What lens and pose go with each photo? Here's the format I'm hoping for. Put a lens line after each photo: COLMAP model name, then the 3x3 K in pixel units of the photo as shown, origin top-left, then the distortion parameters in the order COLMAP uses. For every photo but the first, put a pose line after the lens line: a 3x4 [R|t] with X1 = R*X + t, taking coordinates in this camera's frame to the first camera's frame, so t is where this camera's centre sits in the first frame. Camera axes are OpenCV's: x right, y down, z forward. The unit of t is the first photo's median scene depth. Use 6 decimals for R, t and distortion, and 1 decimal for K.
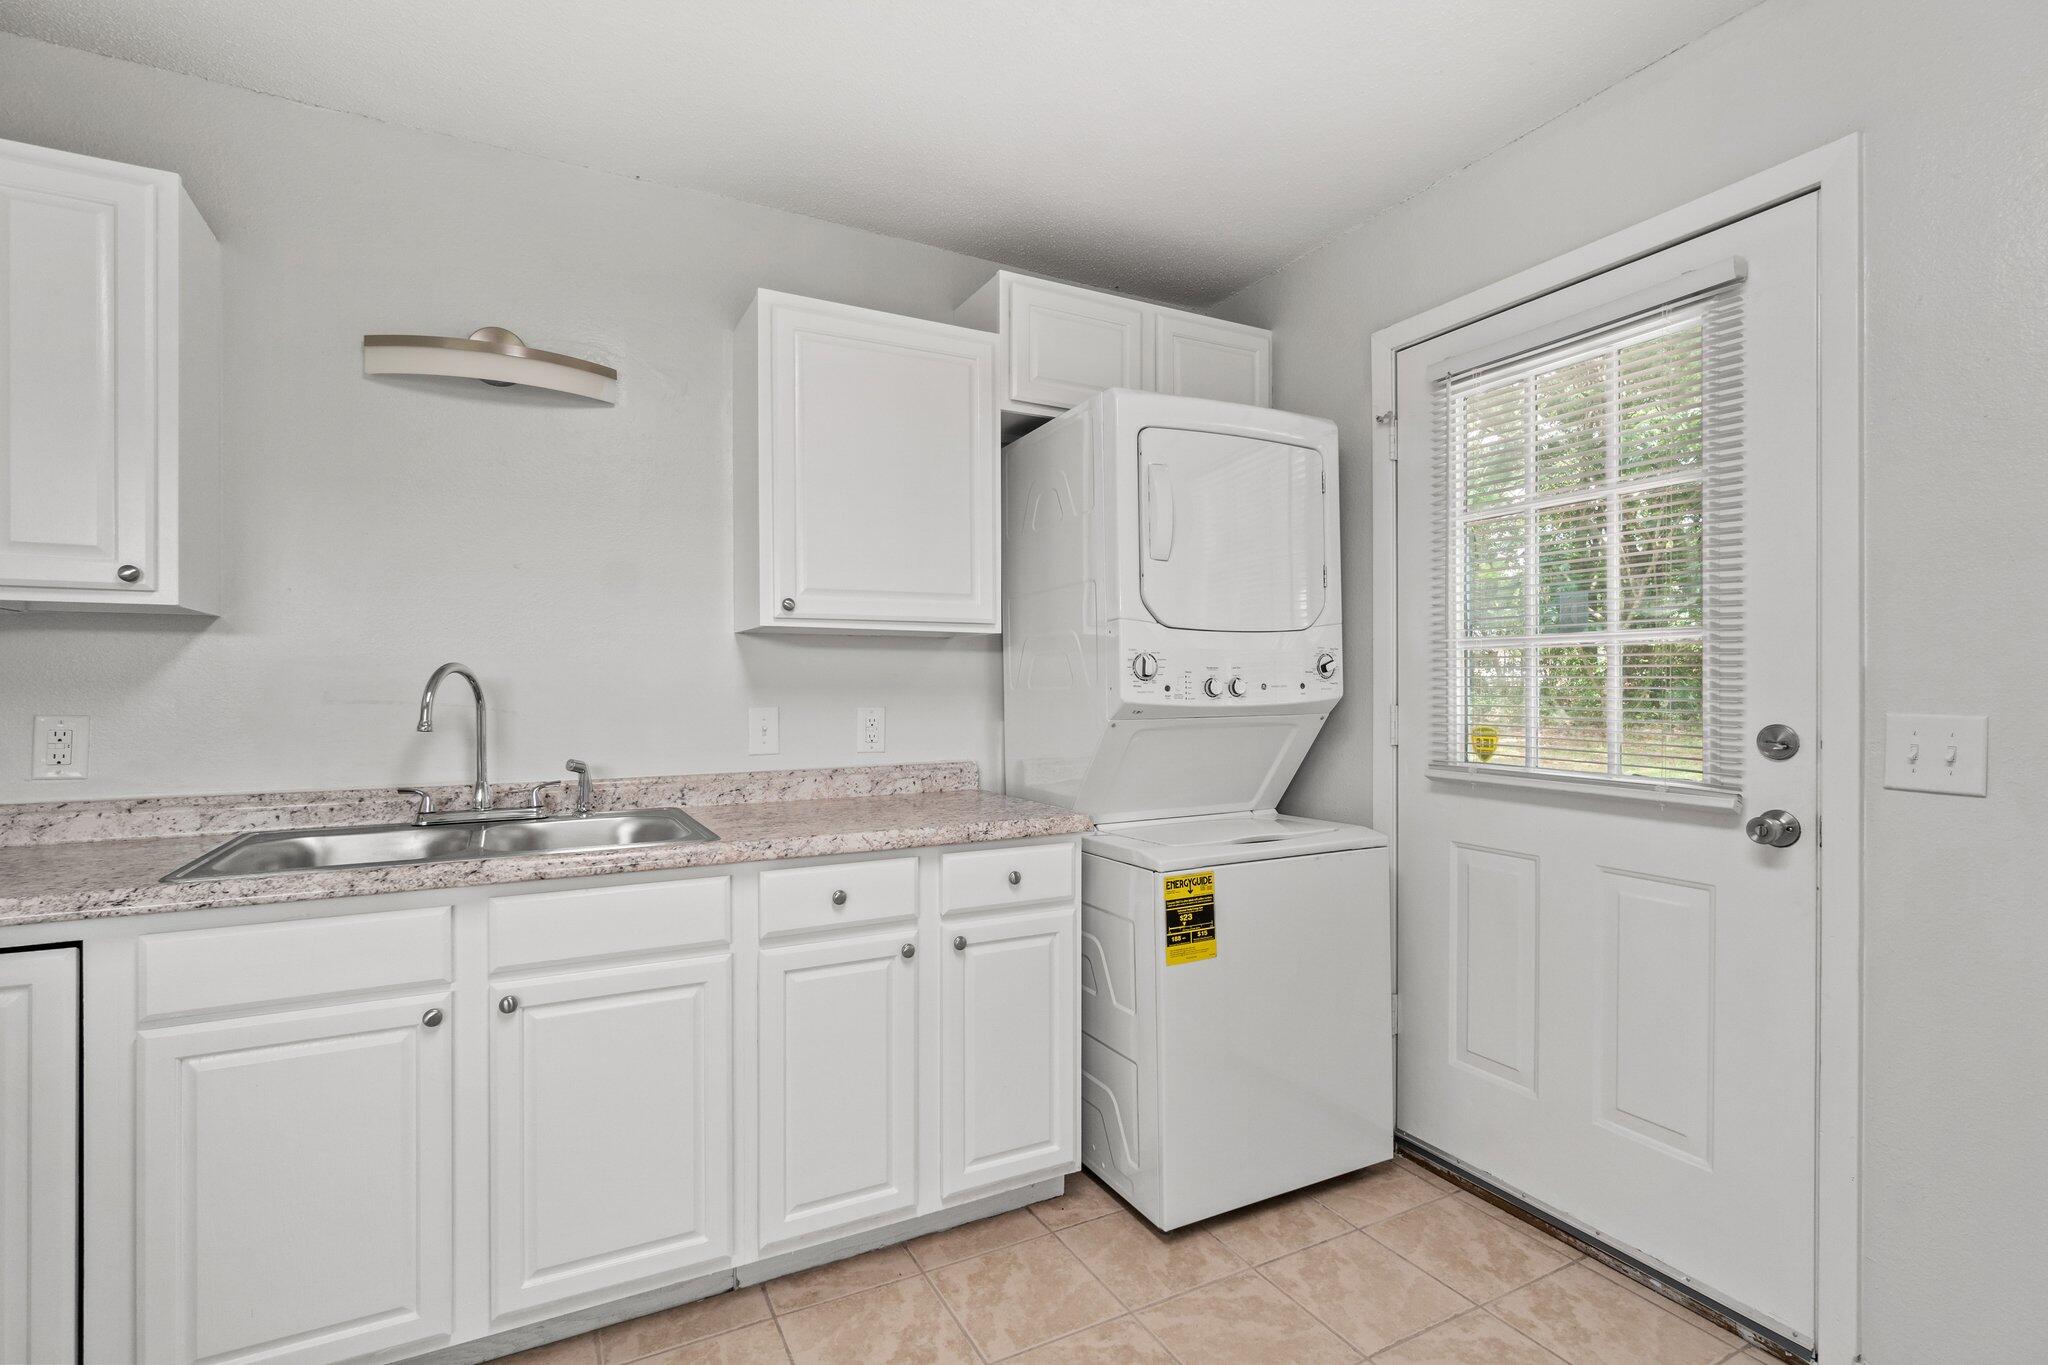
lens RADIAL K [[952.4, 0, 1021.3], [0, 952.4, 686.9], [0, 0, 1]] dist [-0.011608, 0.000688]
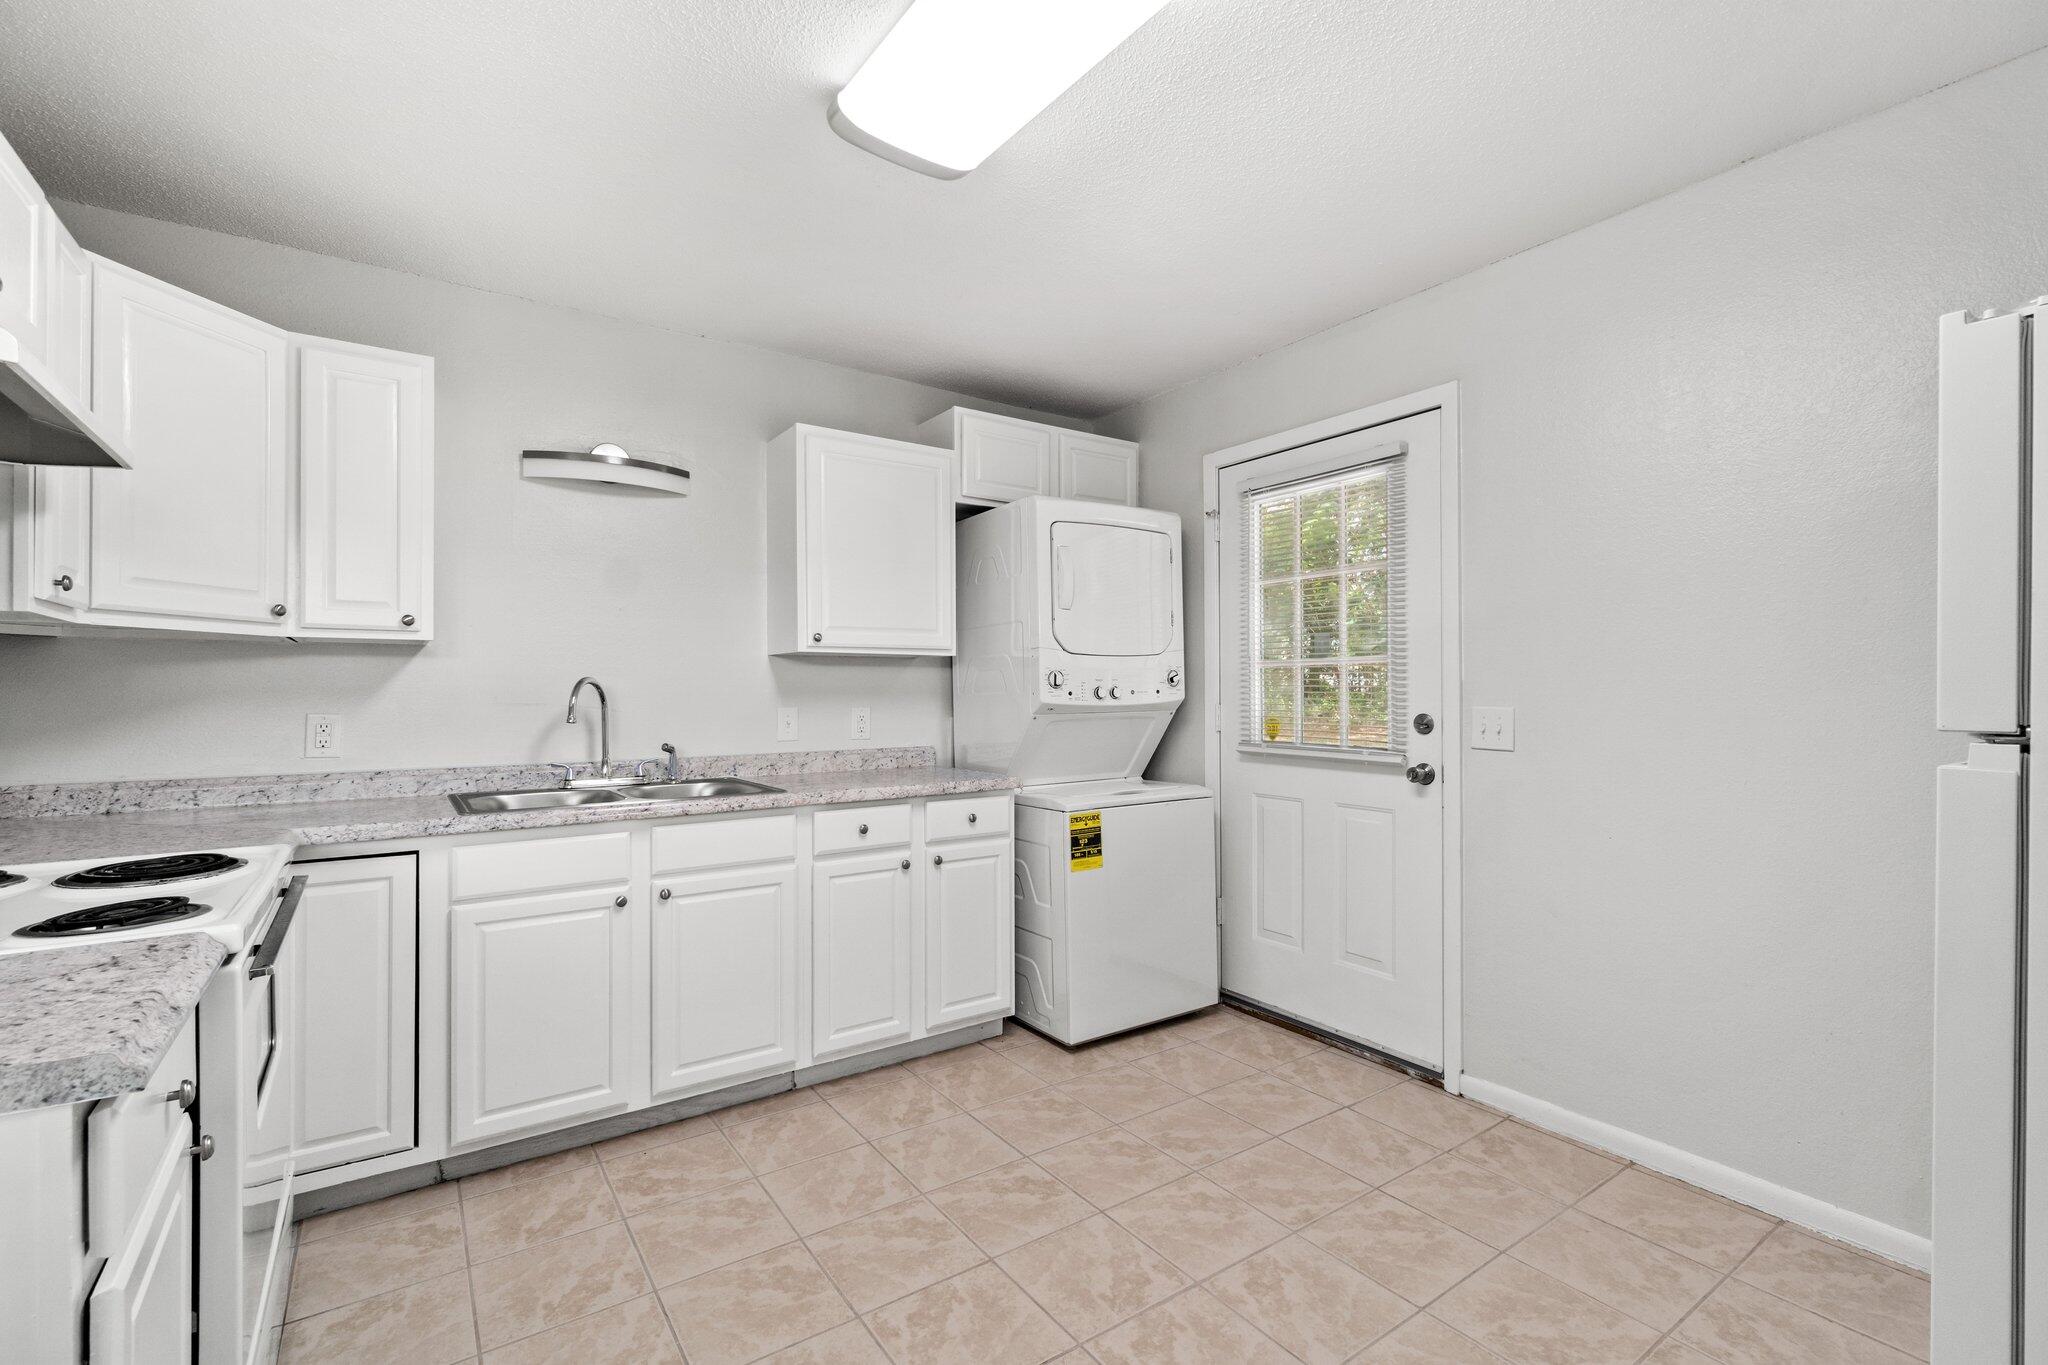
lens RADIAL K [[887.6, 0, 1022.9], [0, 887.6, 684.6], [0, 0, 1]] dist [-0.006552, 0.003625]
pose [[0.992910, -0.001044, 0.118860, -0.096912], [0.002077, 0.999961, -0.008564, -0.000748], [-0.118846, 0.008750, 0.992874, -0.427006]]
